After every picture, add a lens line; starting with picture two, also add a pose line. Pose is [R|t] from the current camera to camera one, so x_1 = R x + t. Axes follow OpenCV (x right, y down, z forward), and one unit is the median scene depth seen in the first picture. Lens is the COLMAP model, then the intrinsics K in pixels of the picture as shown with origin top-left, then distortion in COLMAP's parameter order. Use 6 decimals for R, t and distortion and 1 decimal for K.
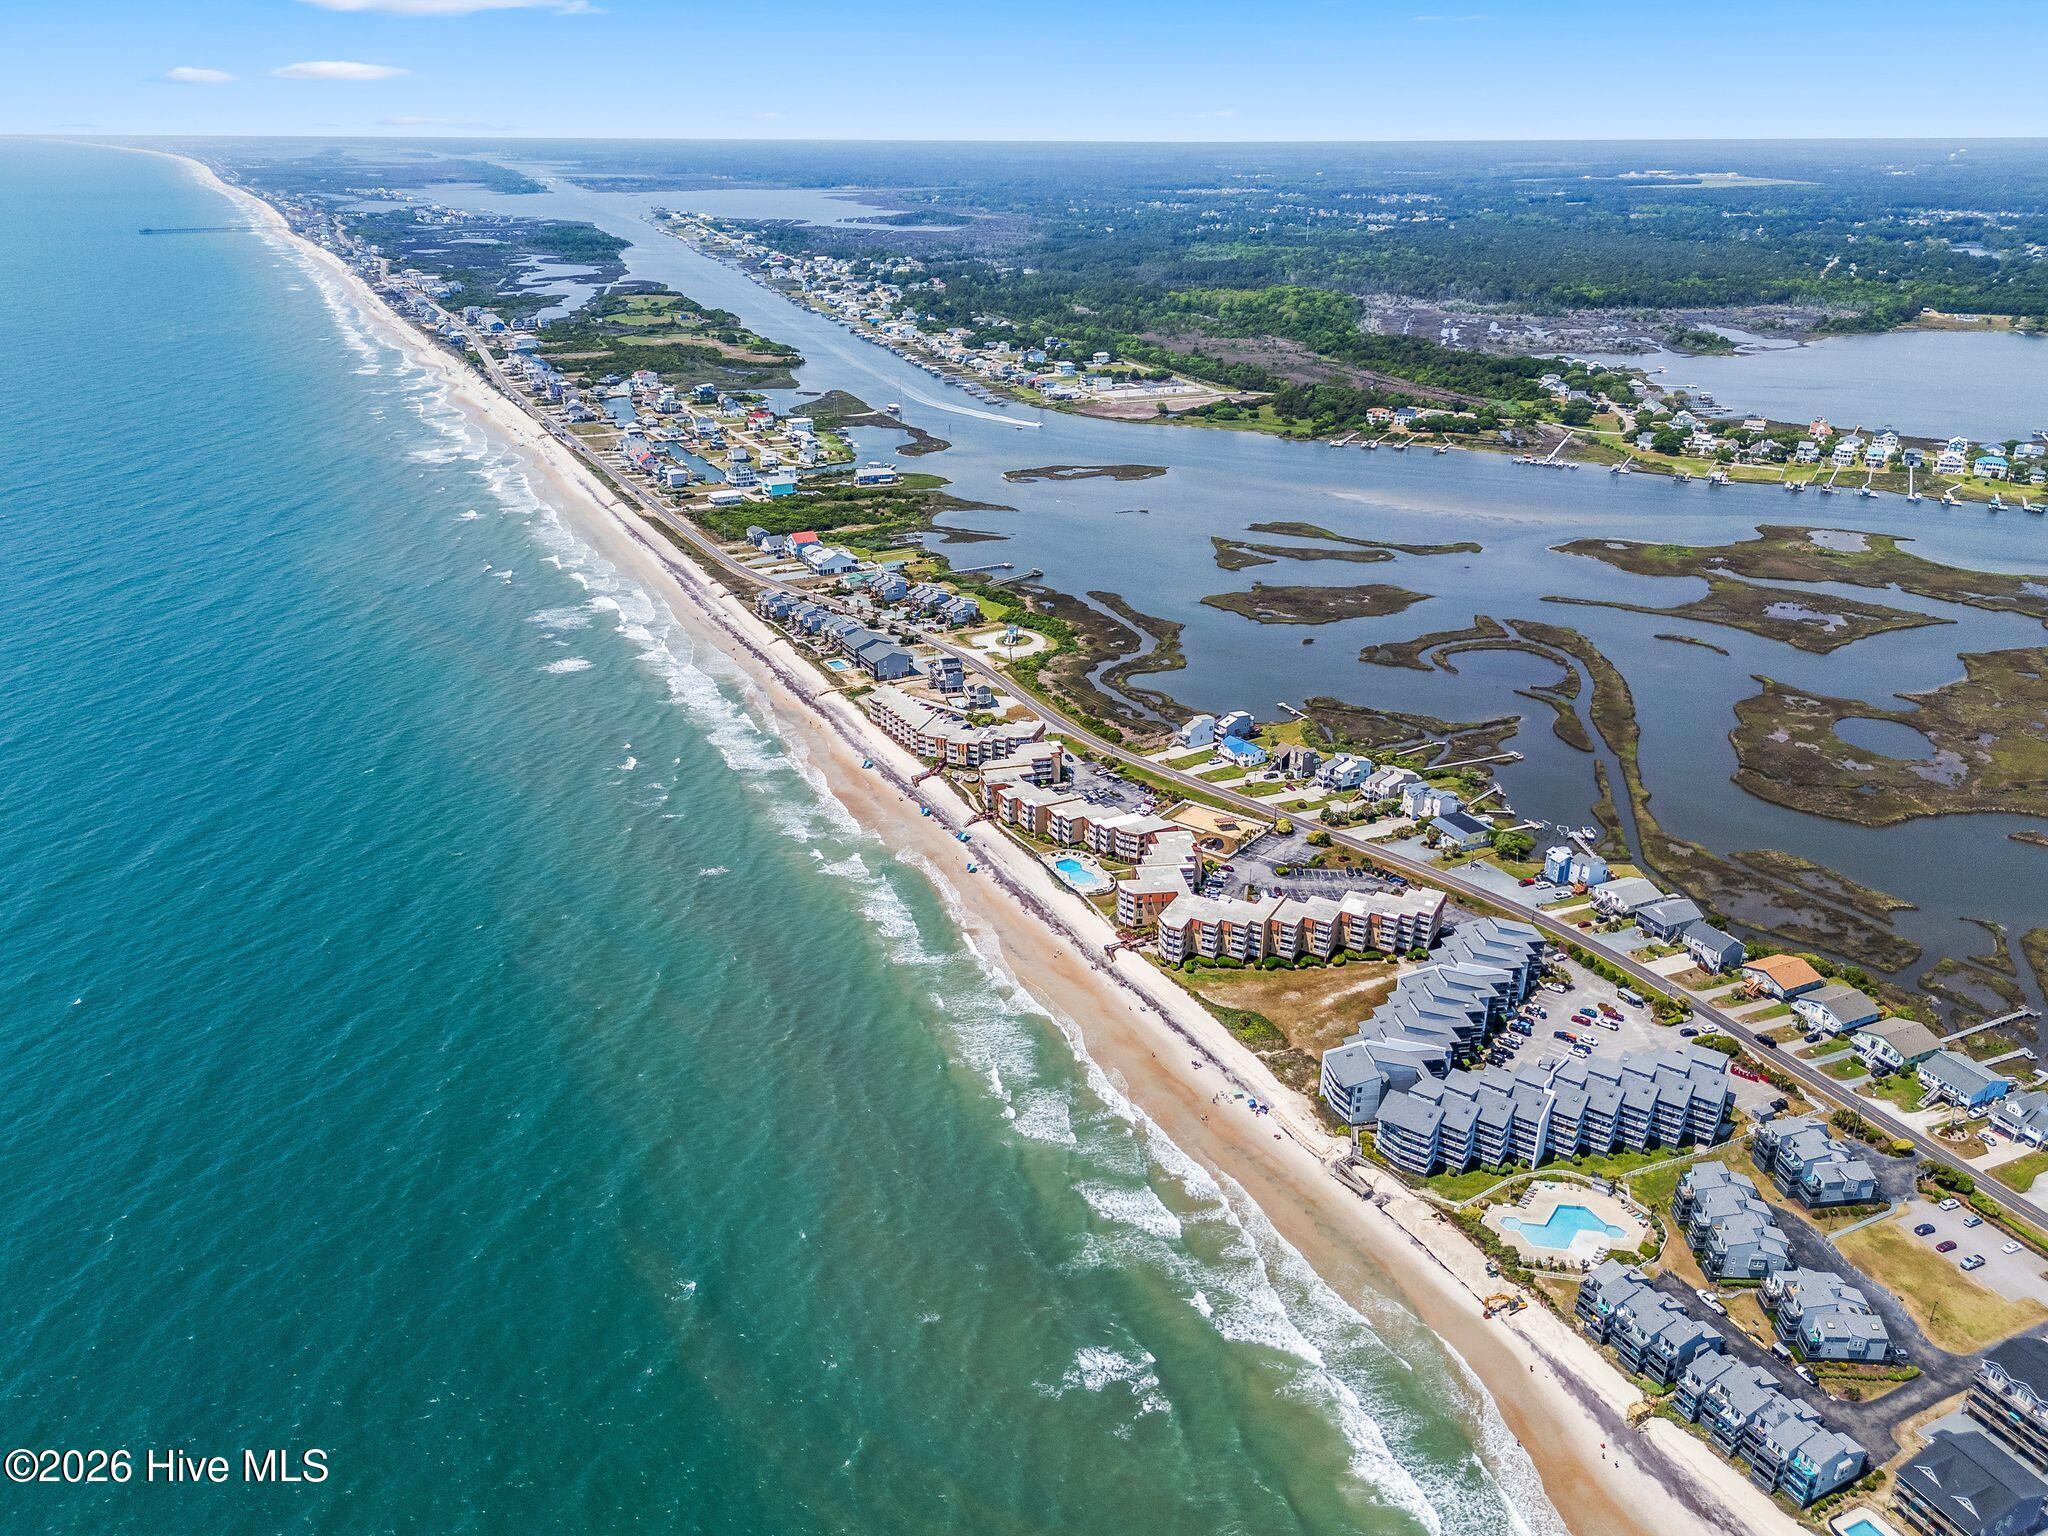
lens RADIAL K [[1461.6, 0, 1020.7], [0, 1461.6, 778.0], [0, 0, 1]] dist [0.084455, -0.074502]
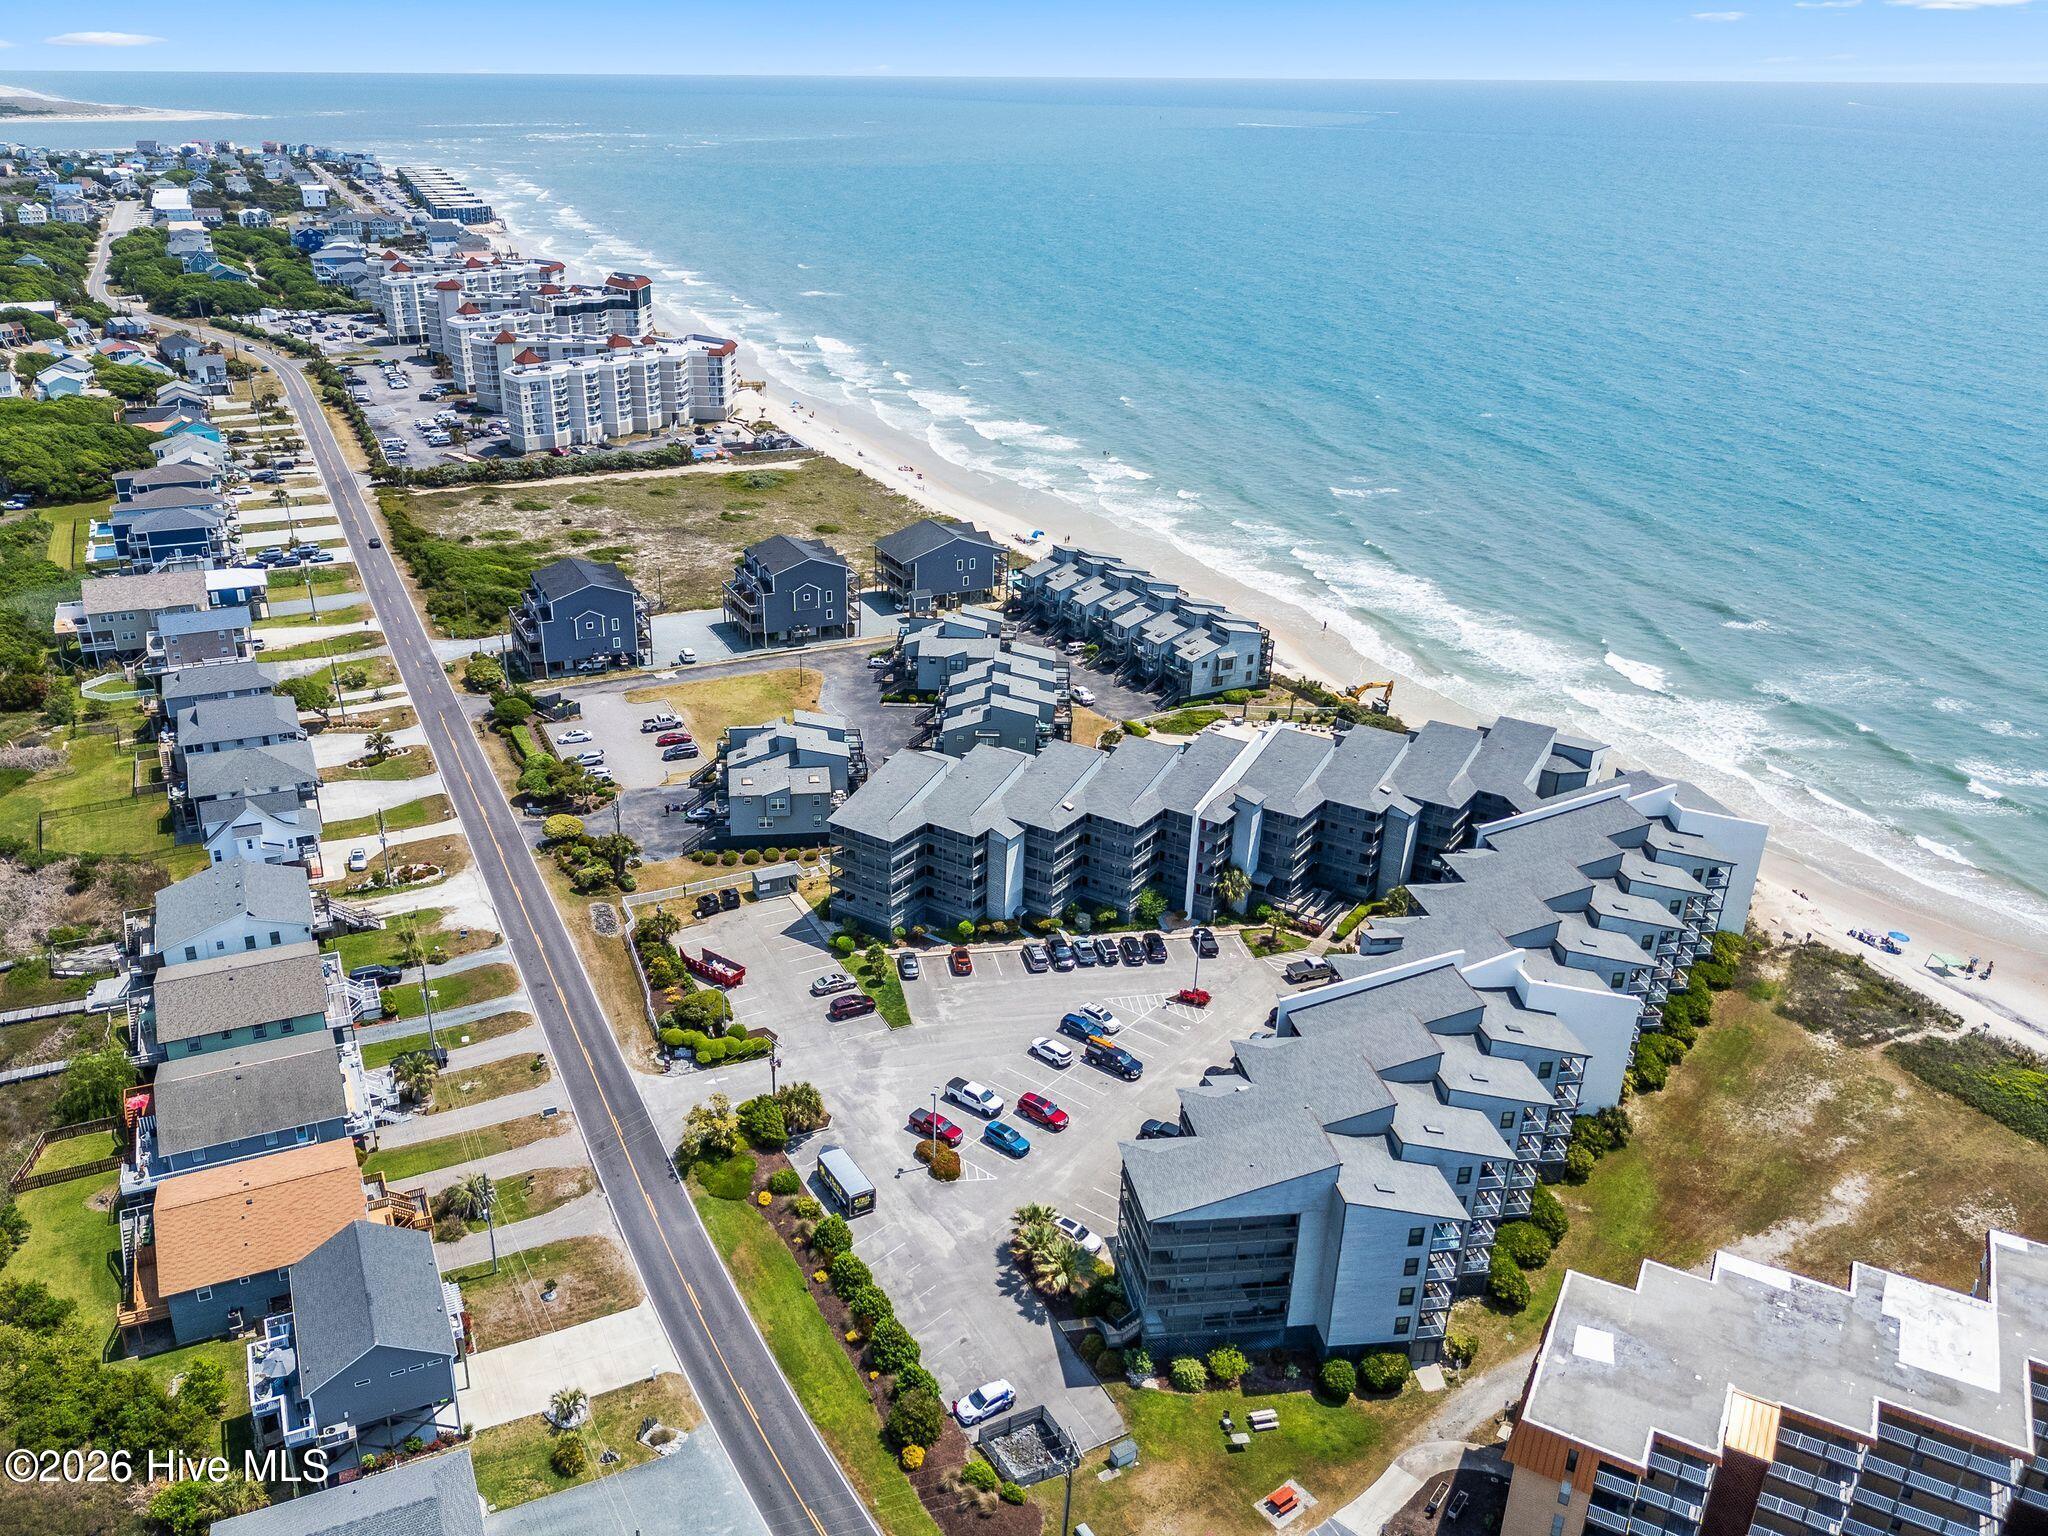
lens RADIAL K [[1595.5, 0, 938.0], [0, 1595.5, 768.9], [0, 0, 1]] dist [0.055346, -0.000028]
pose [[-0.999912, -0.009107, 0.009637, 0.400677], [0.001045, 0.670474, 0.741933, -0.154462], [-0.013218, 0.741877, -0.670405, 1.187066]]
